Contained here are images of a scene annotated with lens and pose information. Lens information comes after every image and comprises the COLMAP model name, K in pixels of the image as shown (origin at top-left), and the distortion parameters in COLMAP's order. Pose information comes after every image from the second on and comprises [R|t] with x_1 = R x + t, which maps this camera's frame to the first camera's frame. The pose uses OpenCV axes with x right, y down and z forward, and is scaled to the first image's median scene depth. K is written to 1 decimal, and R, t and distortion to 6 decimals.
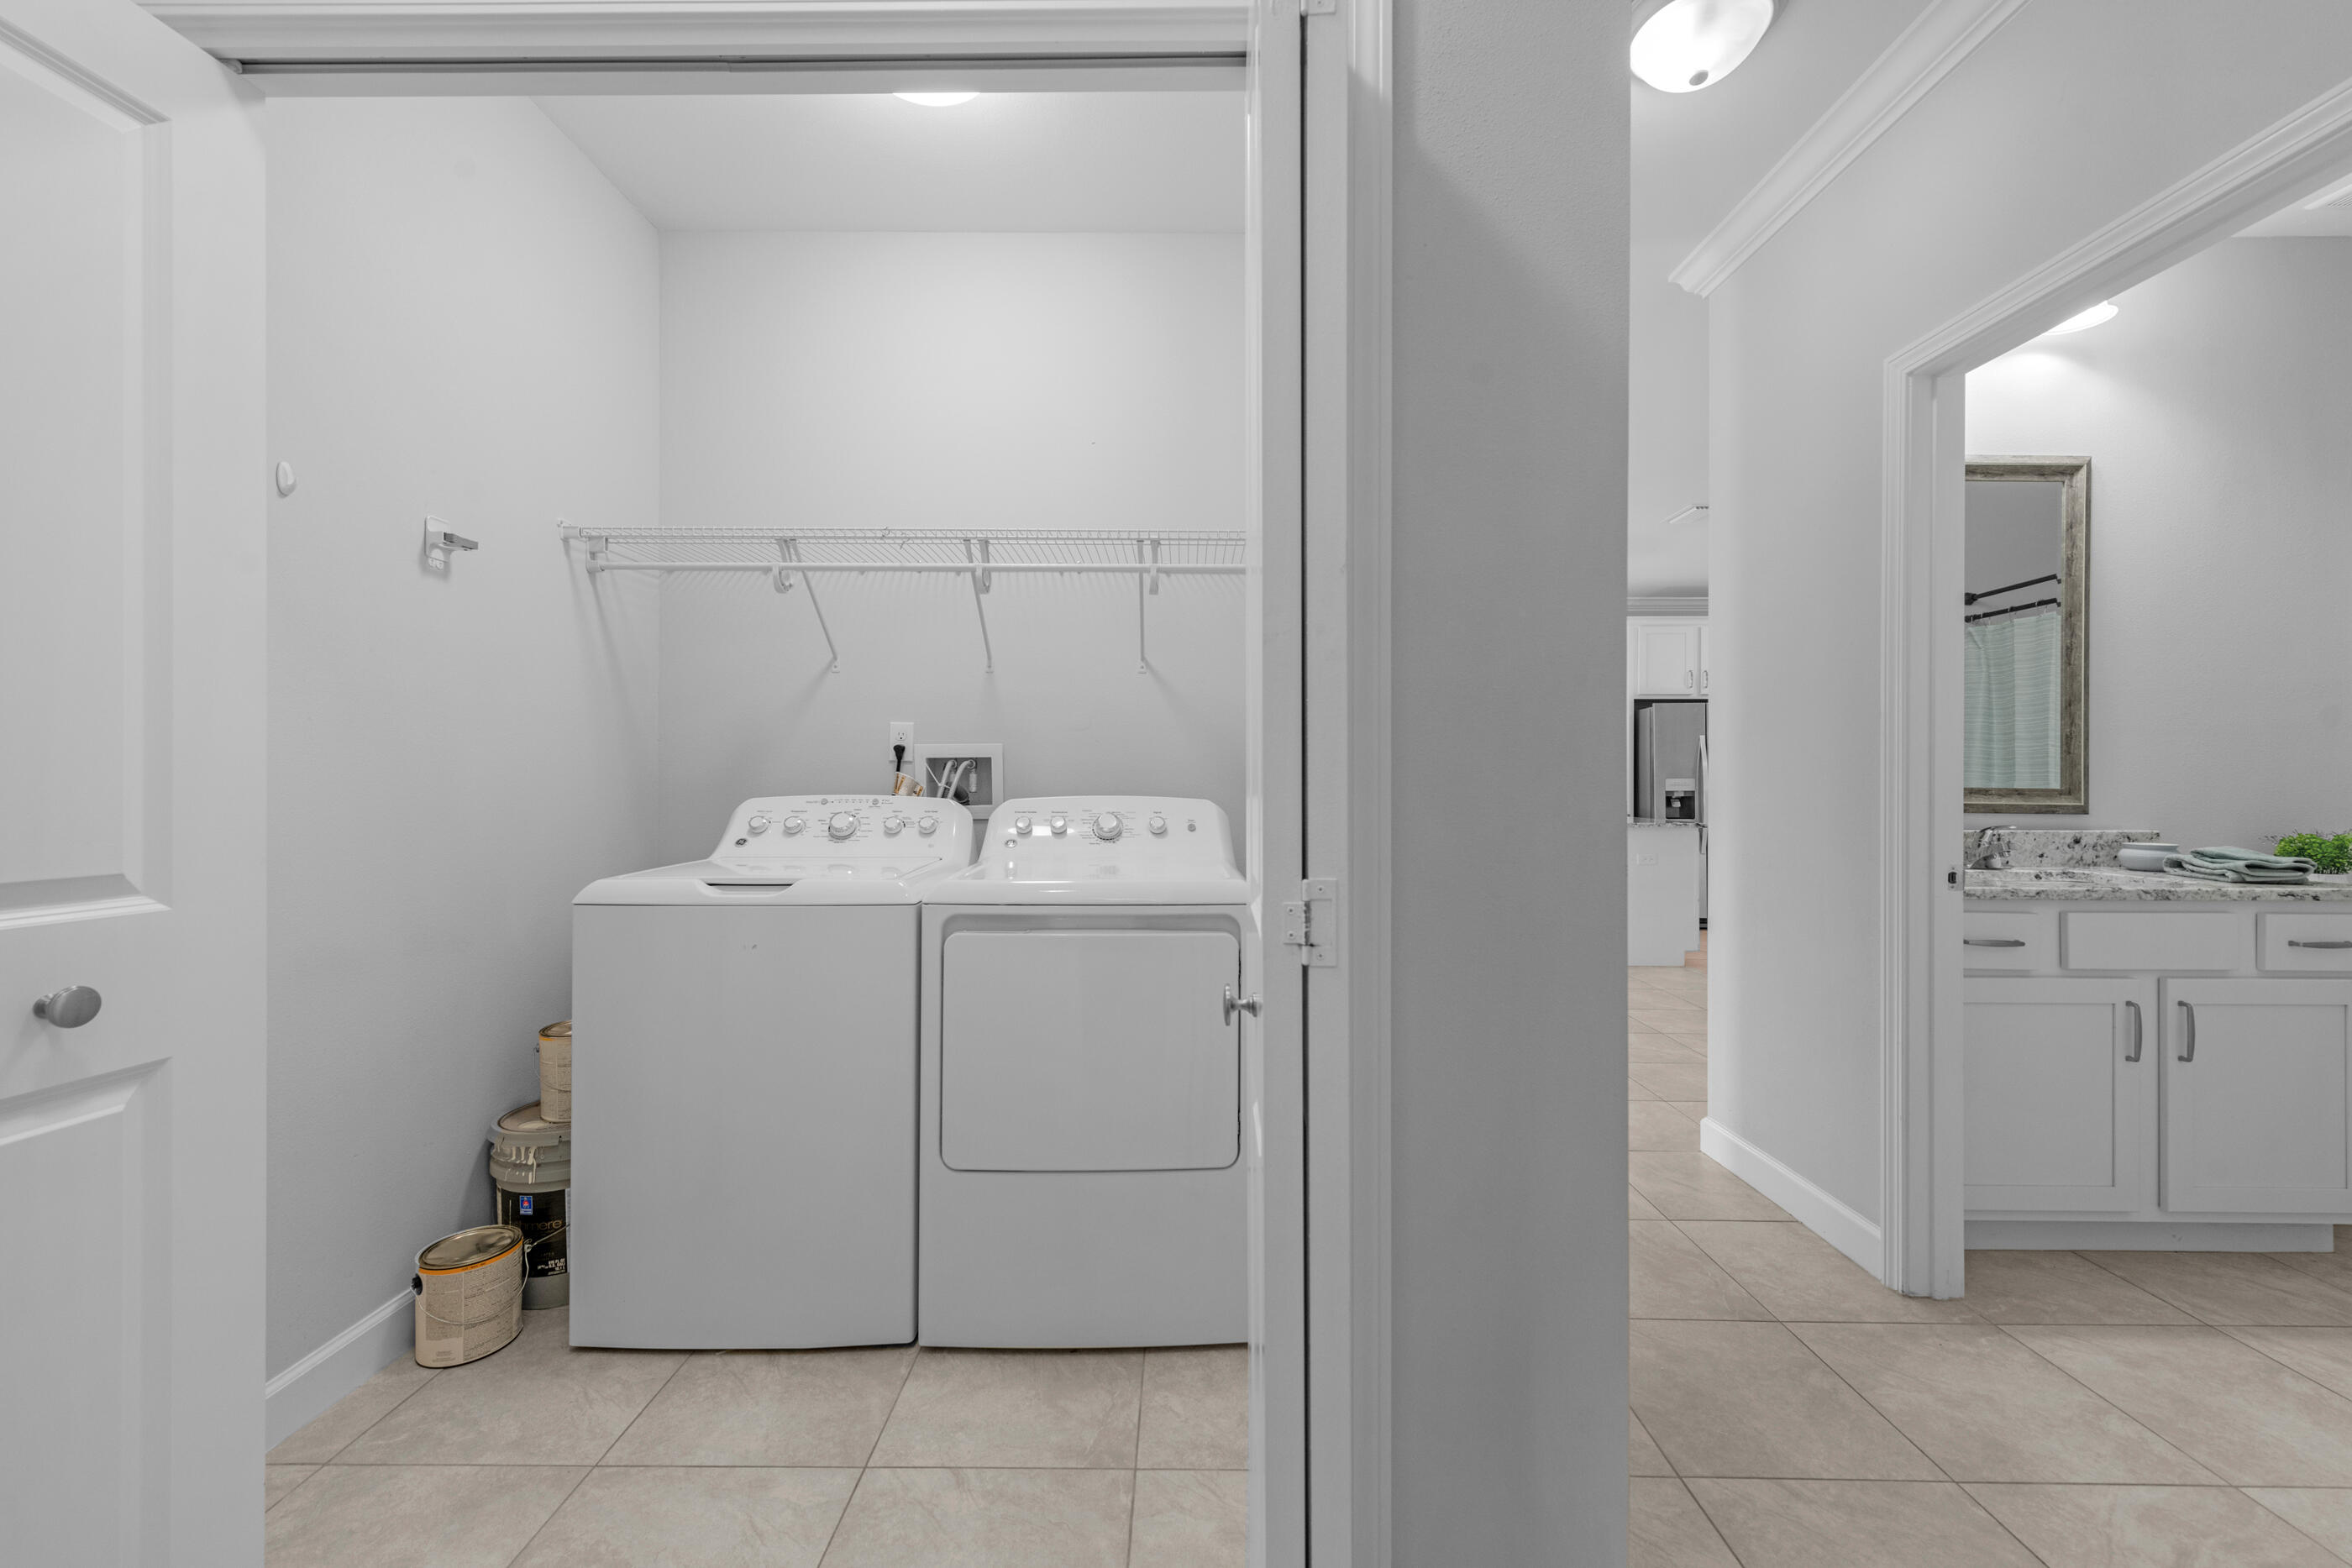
lens RADIAL K [[954.5, 0, 1162.5], [0, 954.5, 778.7], [0, 0, 1]] dist [0.019318, -0.005588]
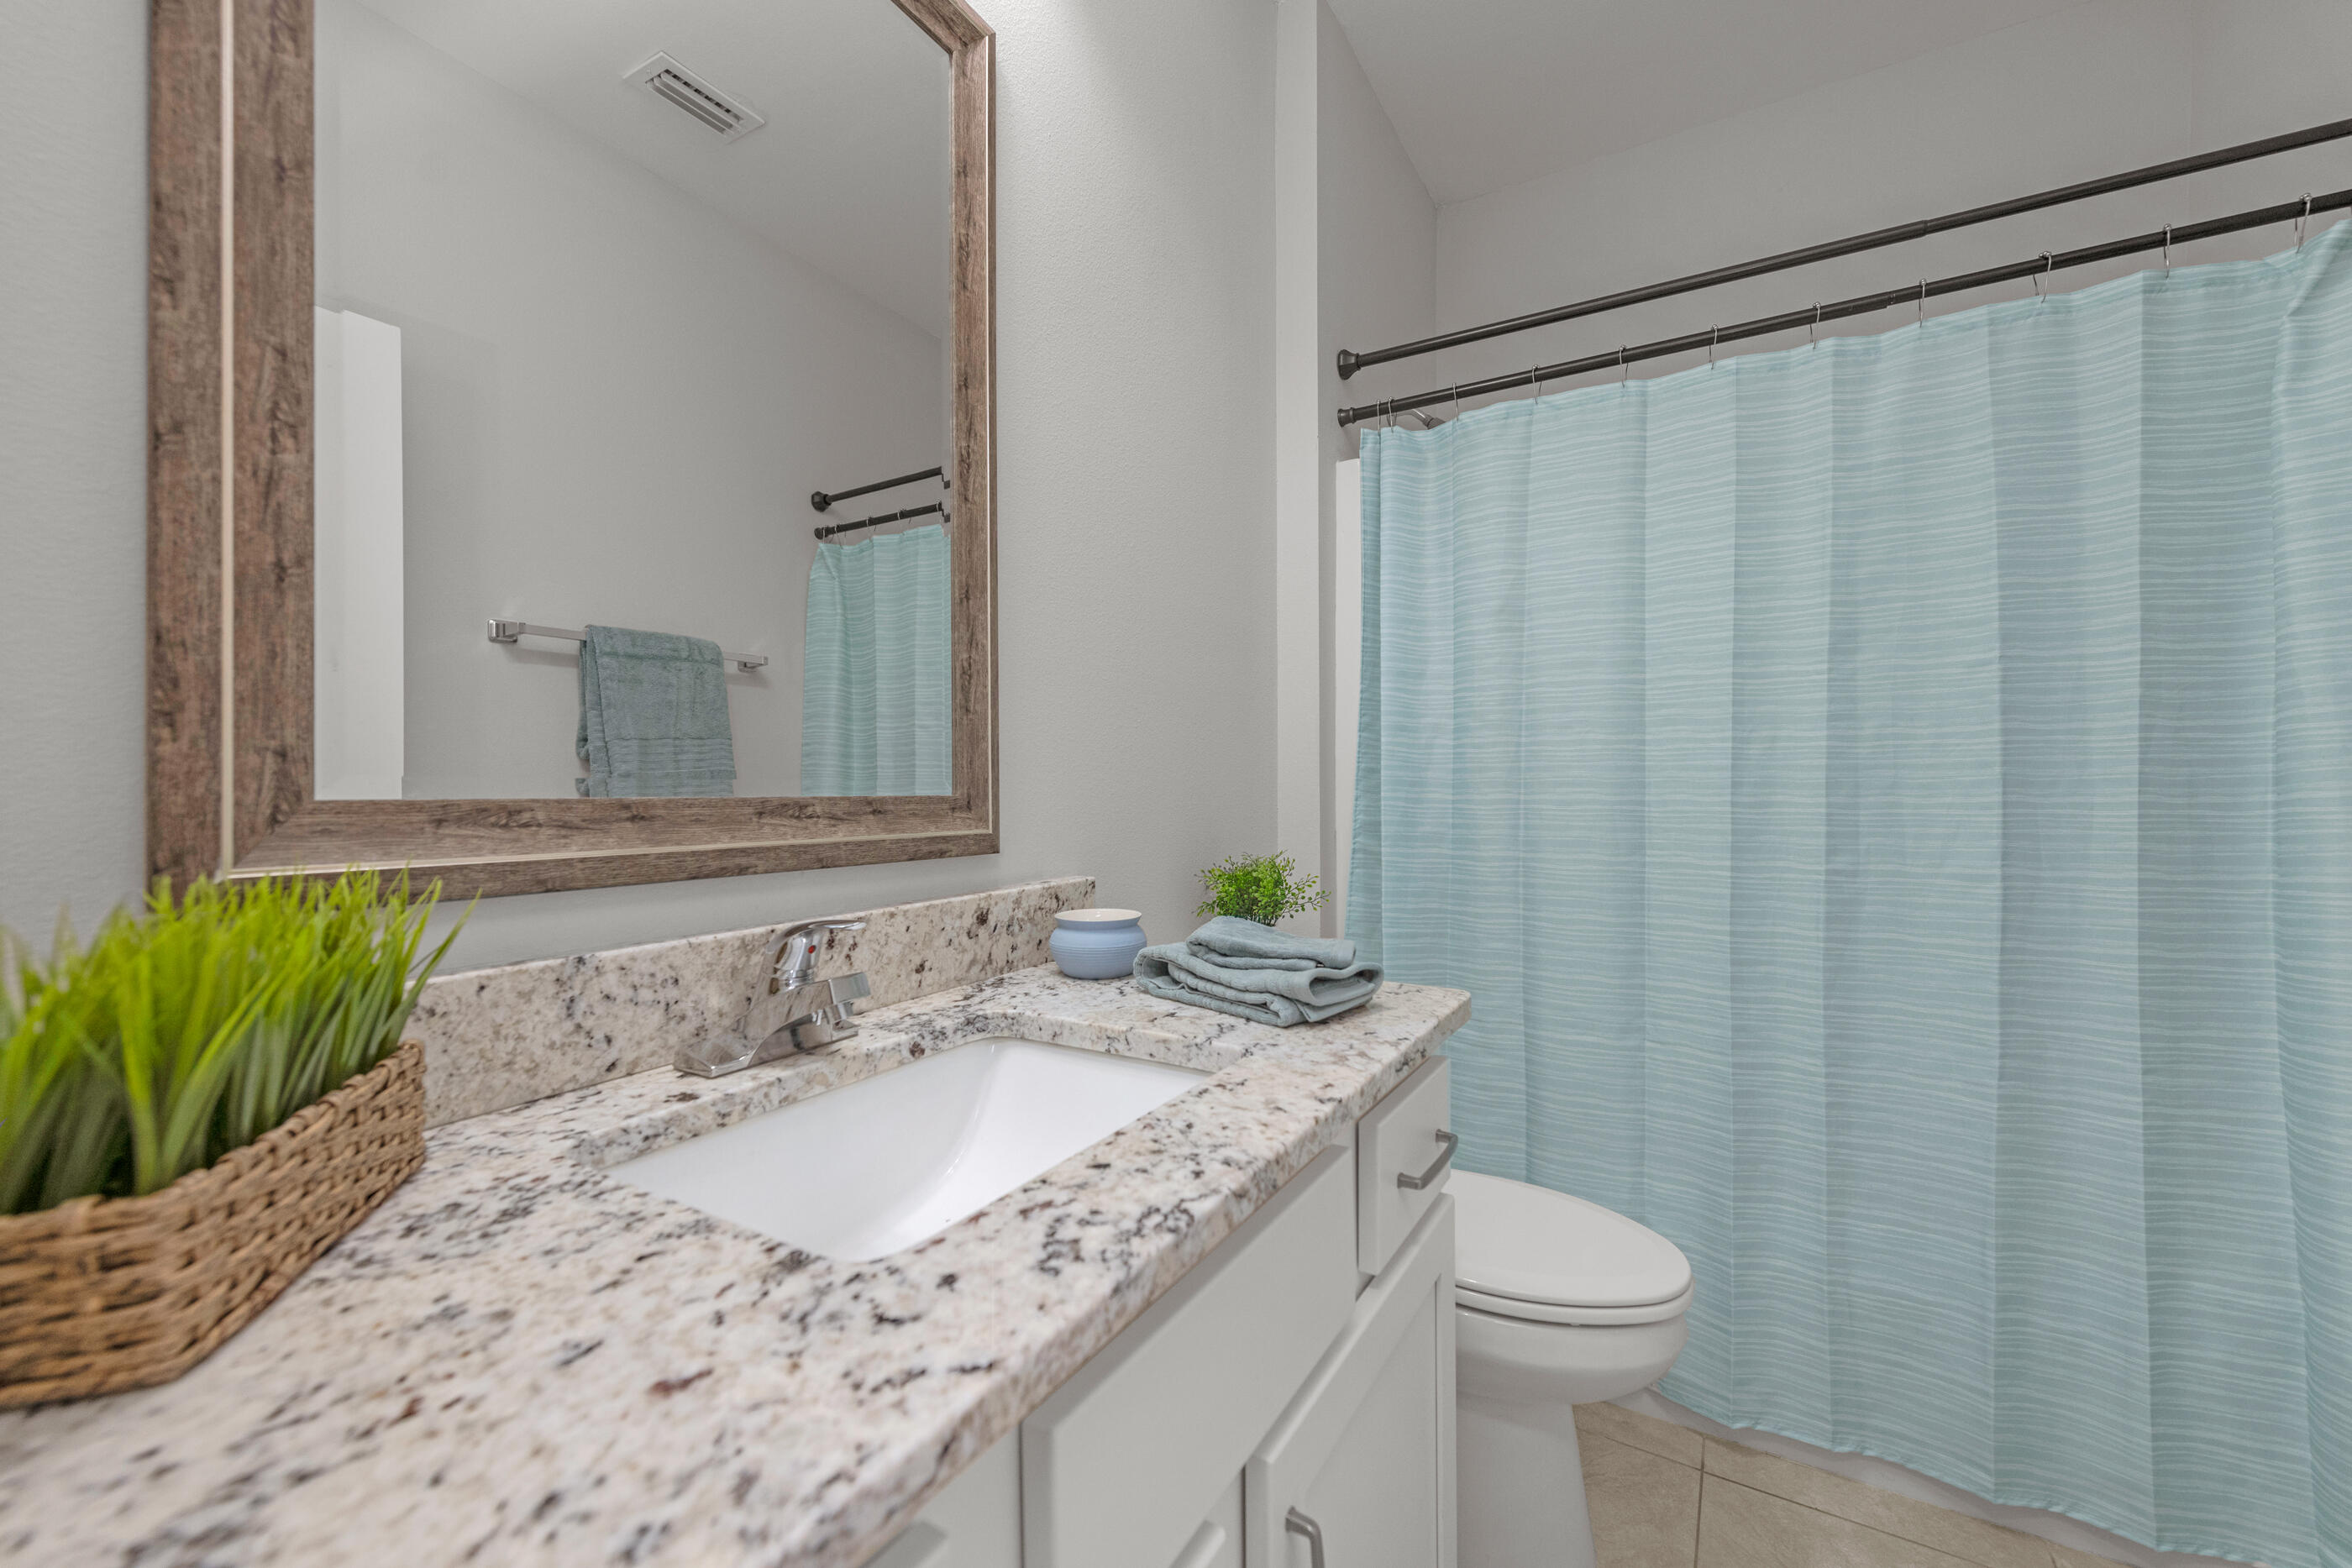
lens RADIAL K [[954.5, 0, 1159.3], [0, 954.5, 776.8], [0, 0, 1]] dist [0.019318, -0.005588]
pose [[0.536140, -0.003000, 0.844124, 0.633967], [0.006628, 0.999978, -0.000655, 0.002967], [-0.844103, 0.005946, 0.536148, 0.709248]]
